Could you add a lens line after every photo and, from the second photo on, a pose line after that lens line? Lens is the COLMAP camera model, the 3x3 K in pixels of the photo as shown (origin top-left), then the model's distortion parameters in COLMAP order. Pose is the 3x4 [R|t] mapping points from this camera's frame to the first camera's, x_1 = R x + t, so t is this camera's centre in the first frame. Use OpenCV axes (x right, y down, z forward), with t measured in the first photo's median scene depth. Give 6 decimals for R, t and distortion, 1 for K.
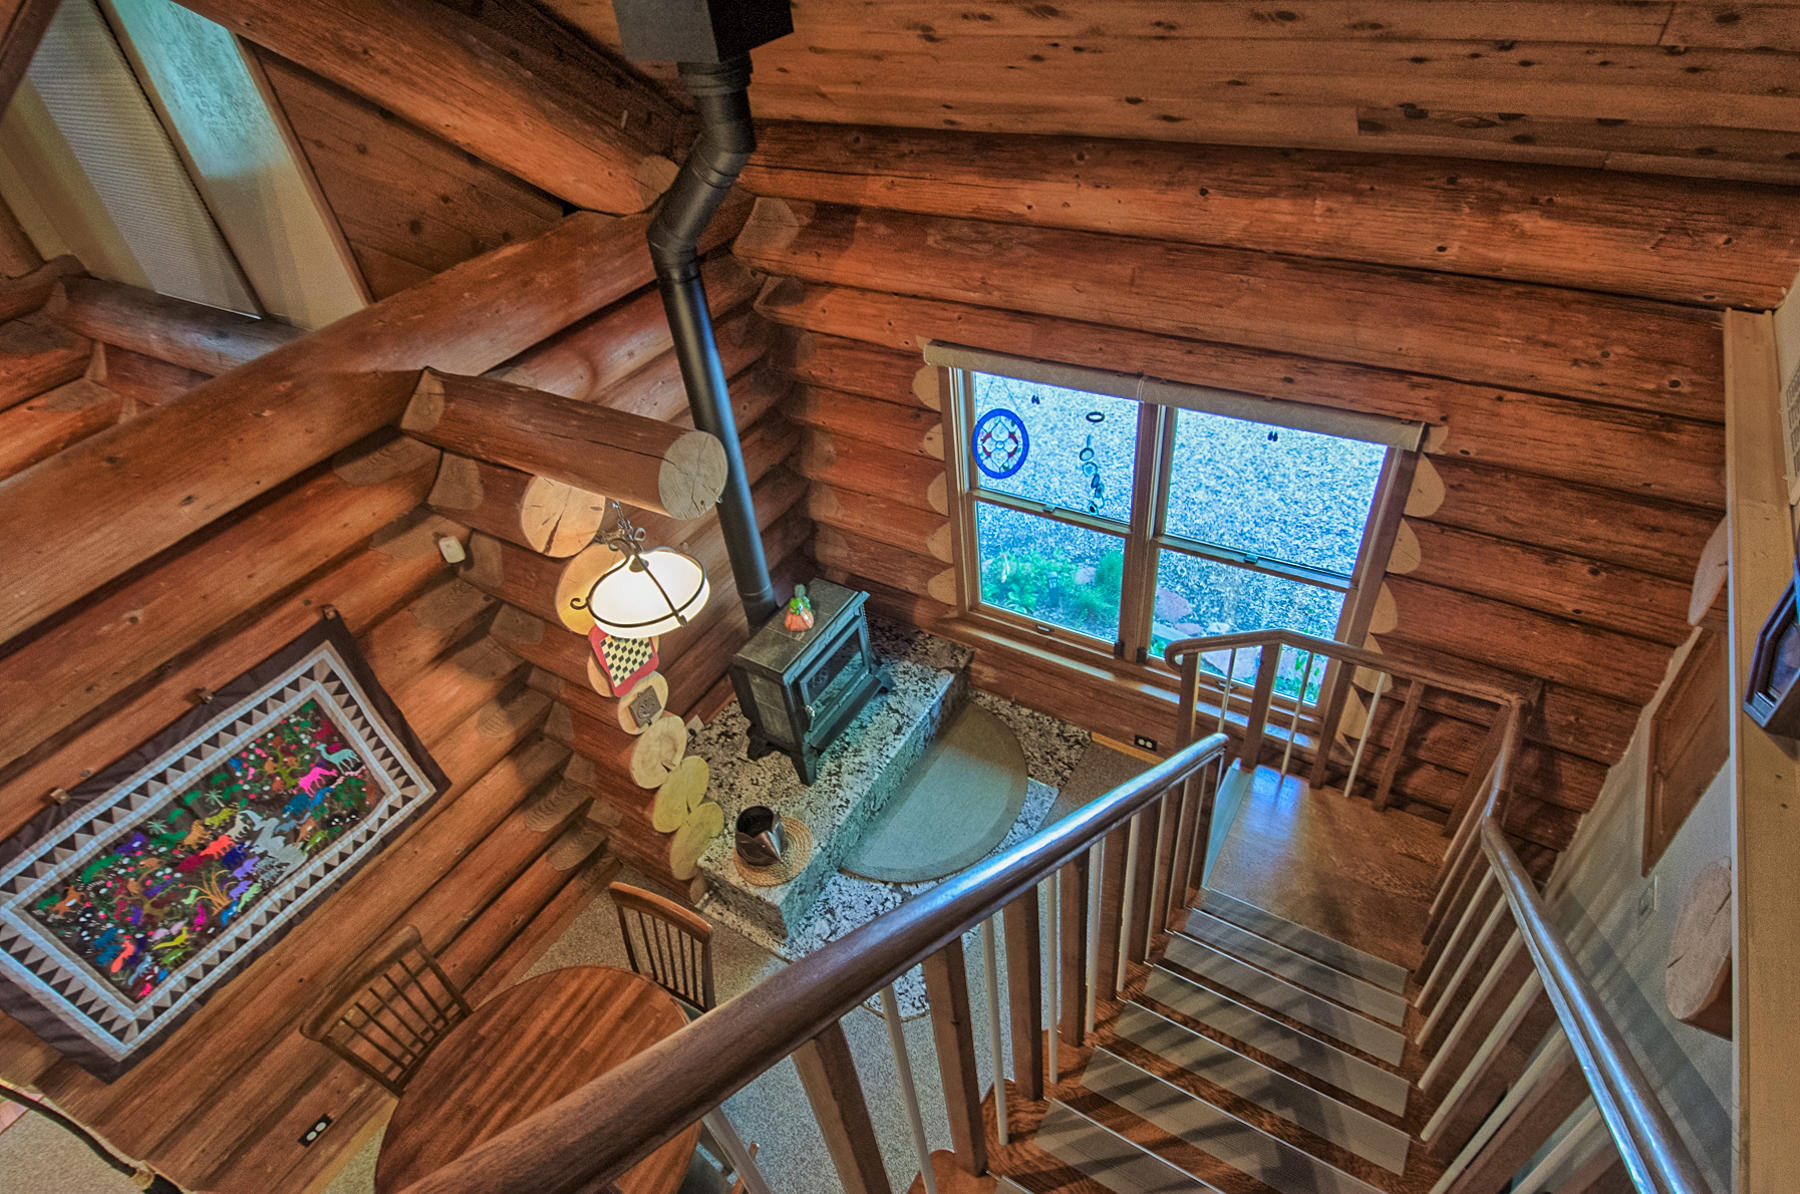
lens RADIAL K [[943.9, 0, 898.6], [0, 943.9, 608.4], [0, 0, 1]] dist [0.027347, -0.037716]
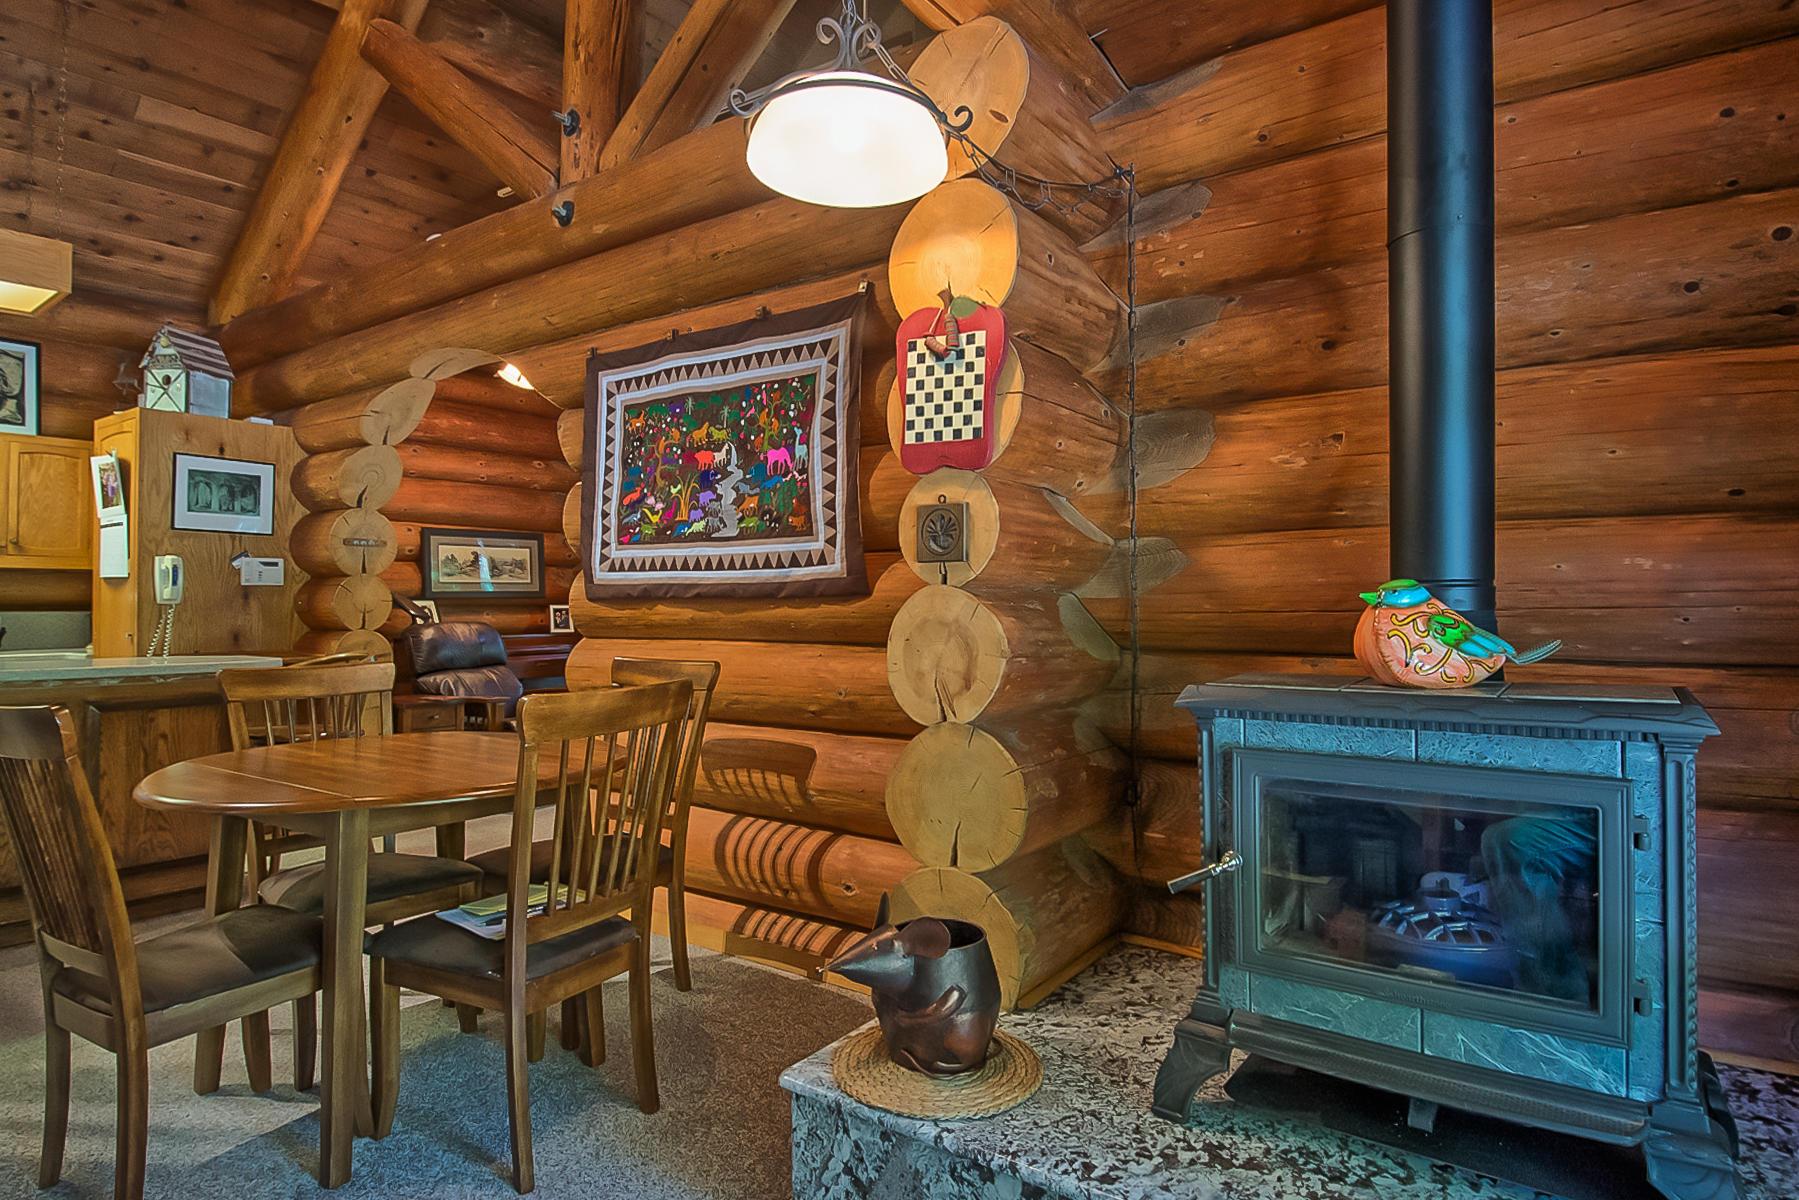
lens RADIAL K [[967.6, 0, 899.5], [0, 967.6, 600.0], [0, 0, 1]] dist [0.017349, -0.031979]
pose [[-0.048945, 0.102299, -0.993549, 0.353938], [-0.648193, 0.753559, 0.109520, 0.107593], [0.759901, 0.649372, 0.029426, 1.205312]]
